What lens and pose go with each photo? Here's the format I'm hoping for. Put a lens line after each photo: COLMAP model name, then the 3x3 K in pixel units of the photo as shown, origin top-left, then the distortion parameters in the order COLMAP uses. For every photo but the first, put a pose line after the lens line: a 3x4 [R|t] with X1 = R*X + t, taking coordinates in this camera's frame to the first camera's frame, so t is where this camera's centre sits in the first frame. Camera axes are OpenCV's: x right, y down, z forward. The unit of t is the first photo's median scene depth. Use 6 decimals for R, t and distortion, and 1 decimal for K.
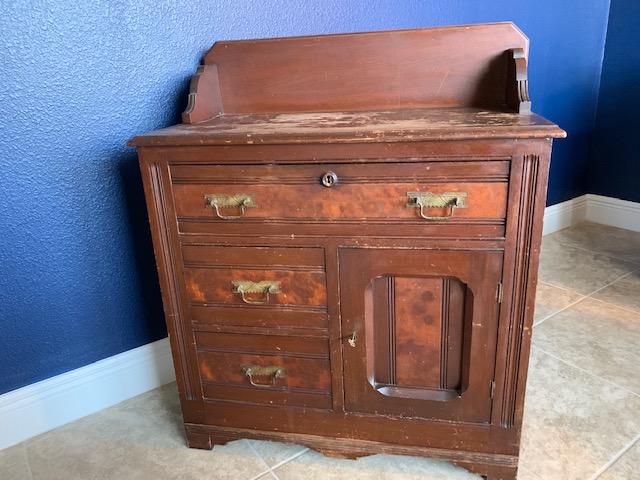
lens RADIAL K [[499.2, 0, 318.7], [0, 499.2, 241.3], [0, 0, 1]] dist [0.024550, -0.028956]
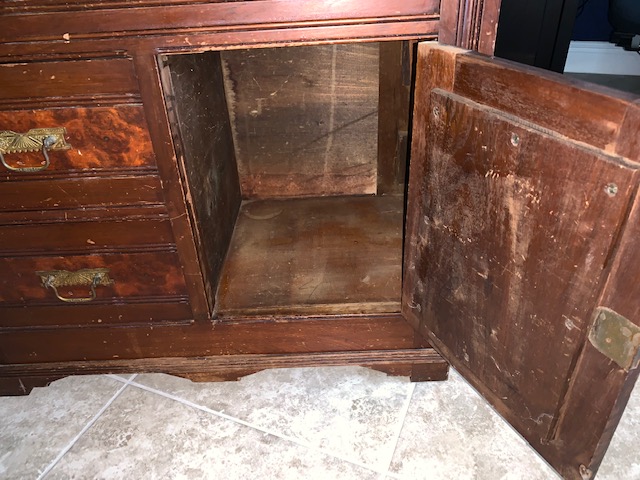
lens RADIAL K [[499.2, 0, 320.1], [0, 499.2, 240.0], [0, 0, 1]] dist [0.024550, -0.028956]
pose [[0.978805, -0.104773, 0.175965, 0.091137], [0.063242, 0.971866, 0.226883, 0.090041], [-0.194786, -0.210946, 0.957894, 0.351111]]
